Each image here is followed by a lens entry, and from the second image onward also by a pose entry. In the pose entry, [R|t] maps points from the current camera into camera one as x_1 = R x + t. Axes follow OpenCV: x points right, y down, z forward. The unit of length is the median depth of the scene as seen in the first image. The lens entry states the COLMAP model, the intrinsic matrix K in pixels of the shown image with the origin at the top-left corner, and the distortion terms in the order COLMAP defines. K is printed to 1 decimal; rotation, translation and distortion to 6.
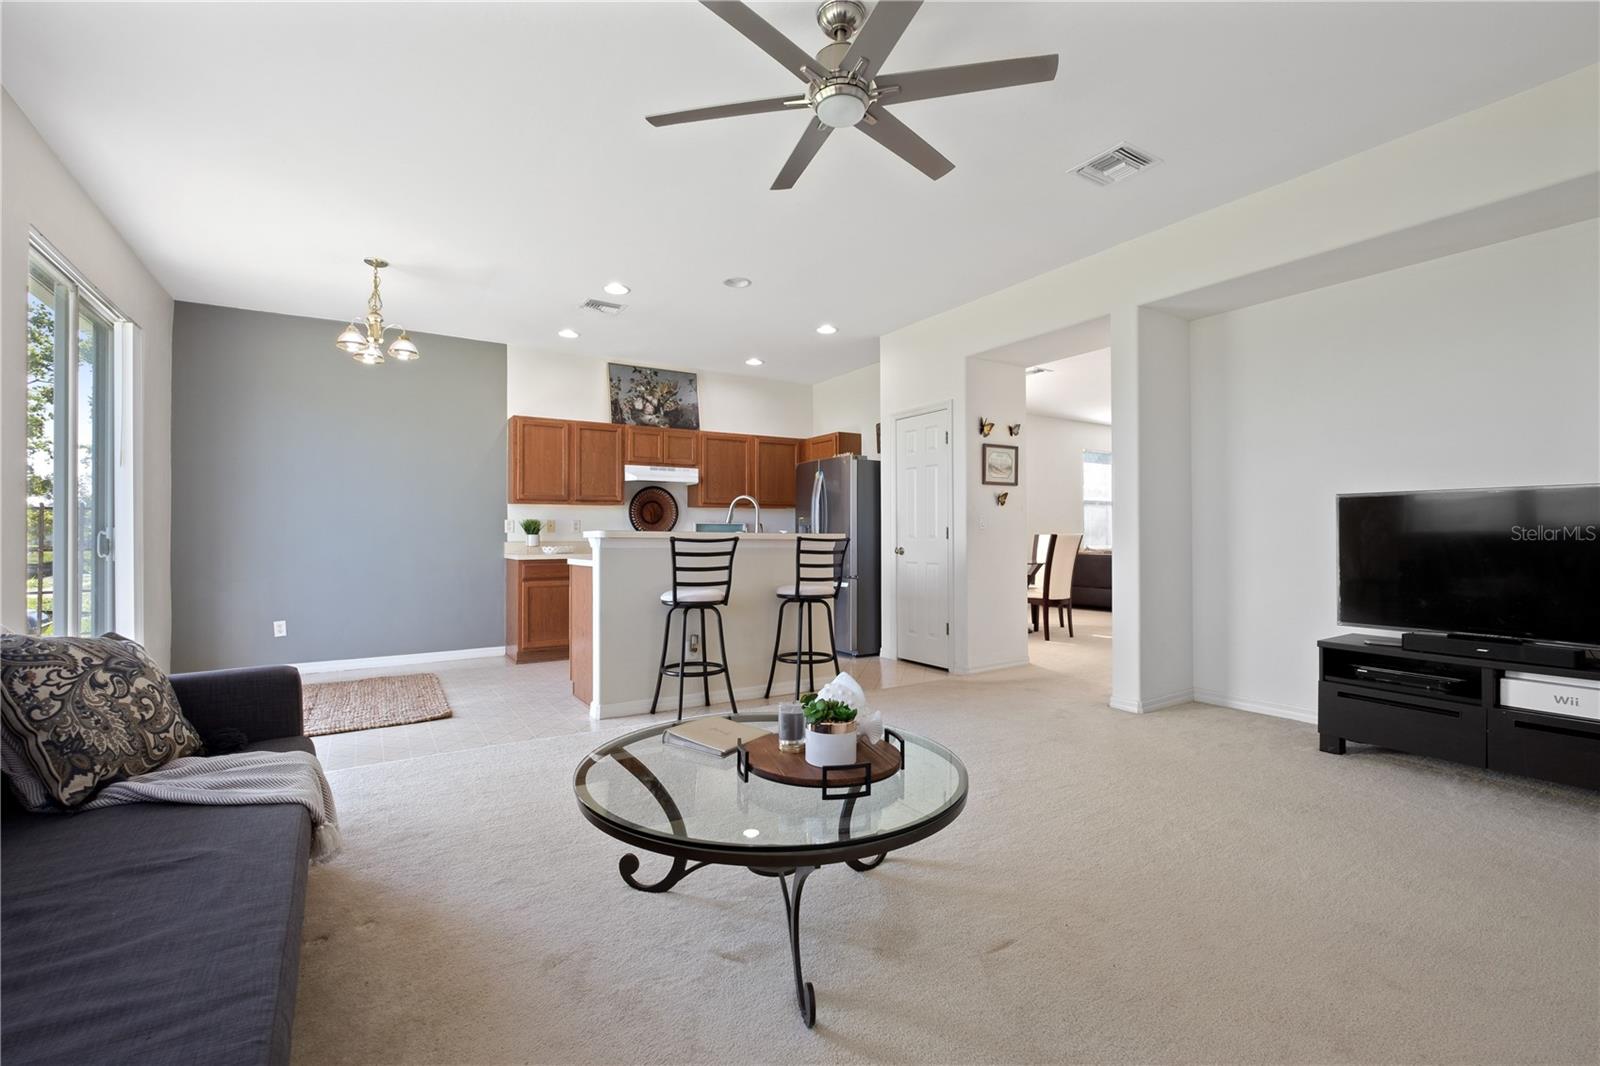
lens RADIAL K [[691.9, 0, 789.6], [0, 691.9, 529.3], [0, 0, 1]] dist [-0.000215, -0.000214]
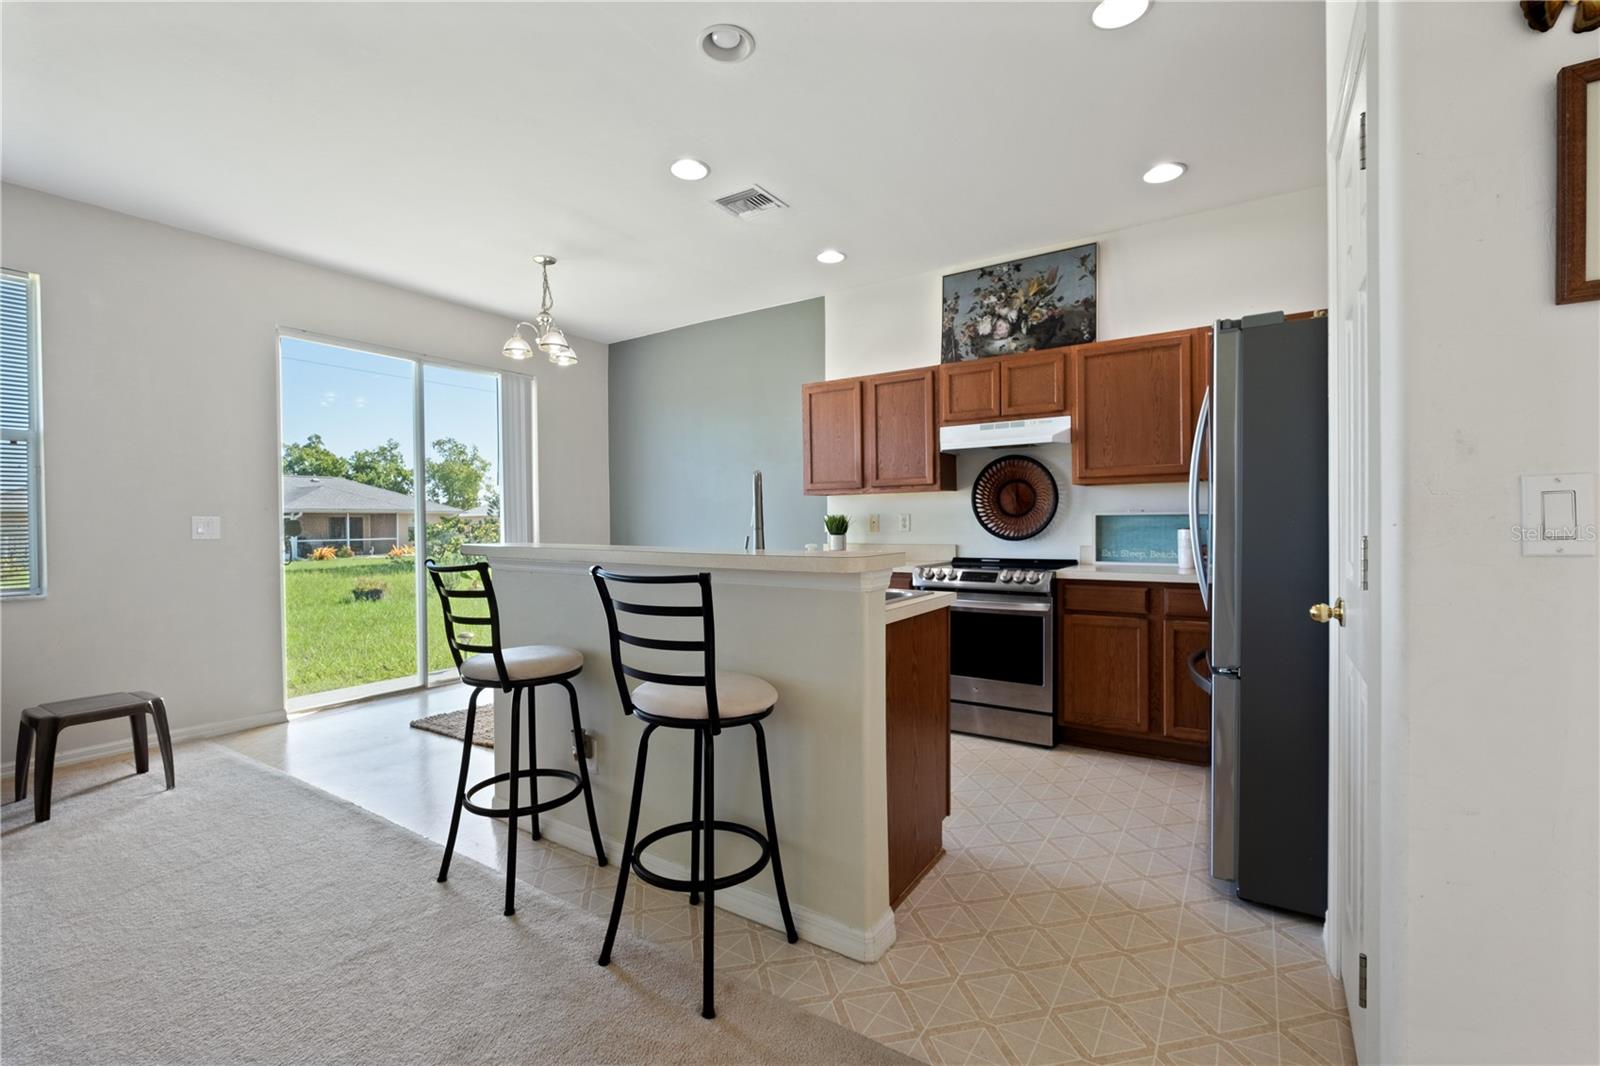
lens RADIAL K [[691.9, 0, 789.6], [0, 691.9, 529.3], [0, 0, 1]] dist [-0.000215, -0.000214]
pose [[0.425360, 0.005856, -0.905005, 0.279608], [0.017818, 0.999731, 0.014844, -0.009699], [0.904849, -0.022440, 0.425141, 0.578810]]
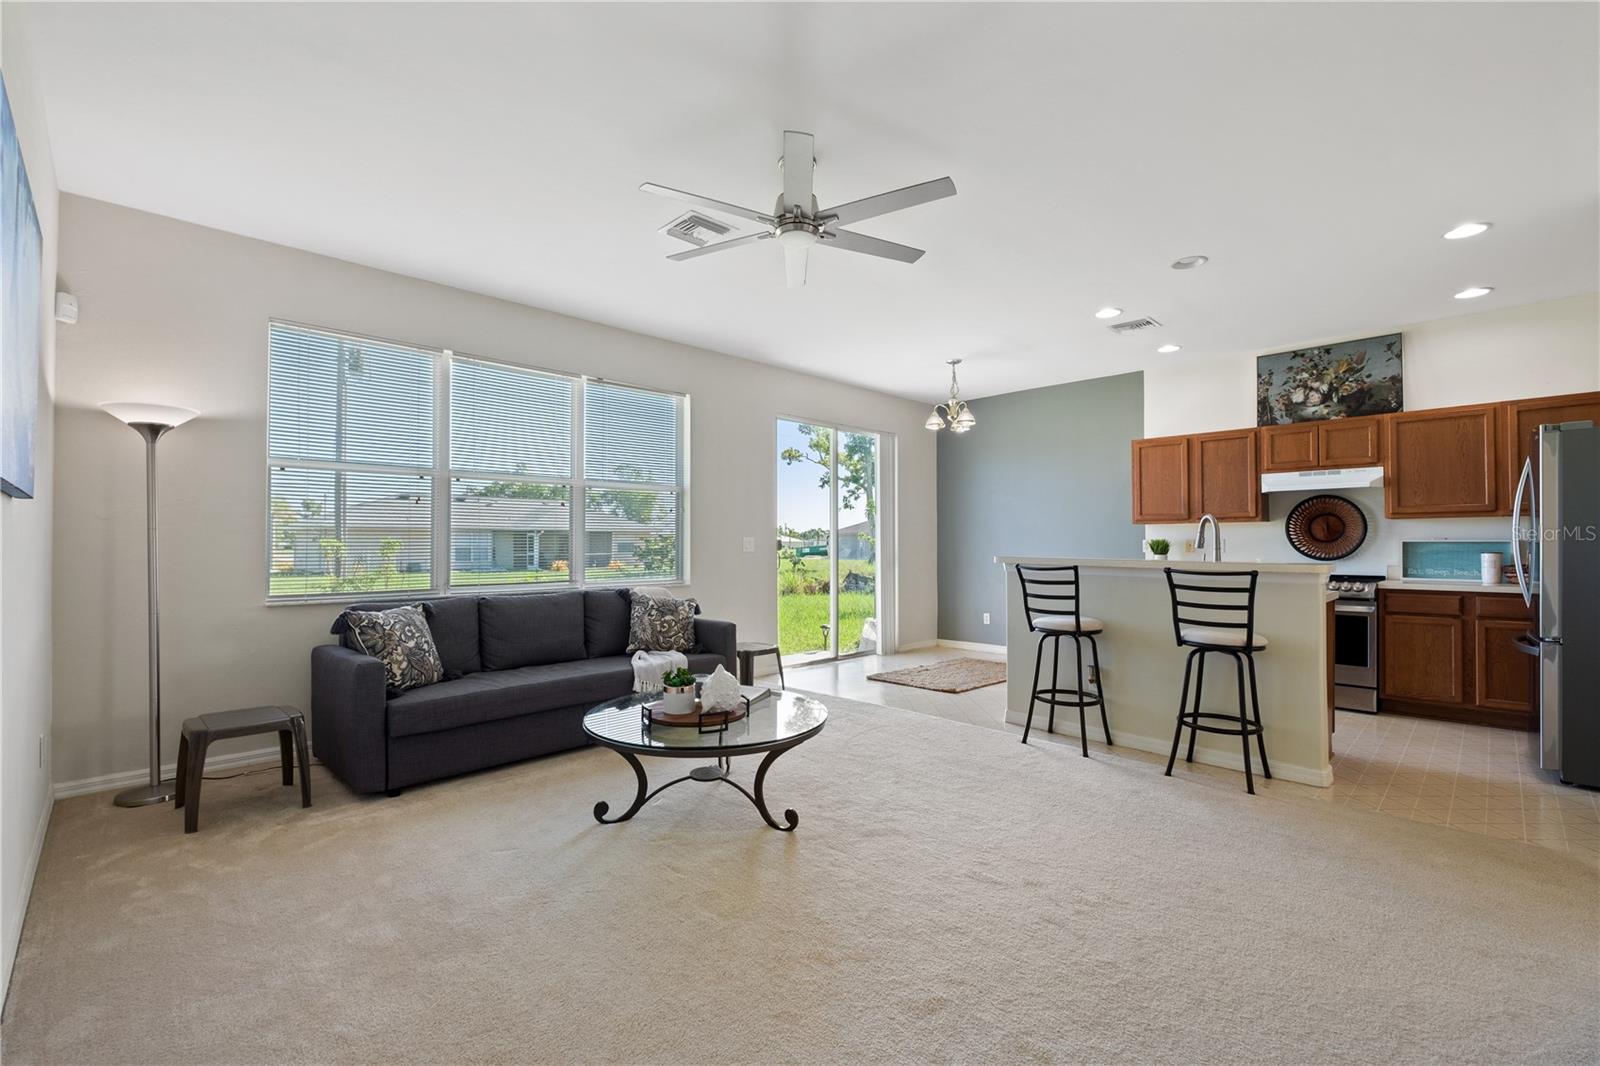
lens RADIAL K [[684.7, 0, 793.3], [0, 684.7, 534.5], [0, 0, 1]] dist [-0.000838, -0.003887]
pose [[0.224311, -0.010793, -0.974458, 0.441112], [0.008745, 0.999921, -0.009062, -0.015360], [0.974478, -0.006489, 0.224387, 0.239833]]
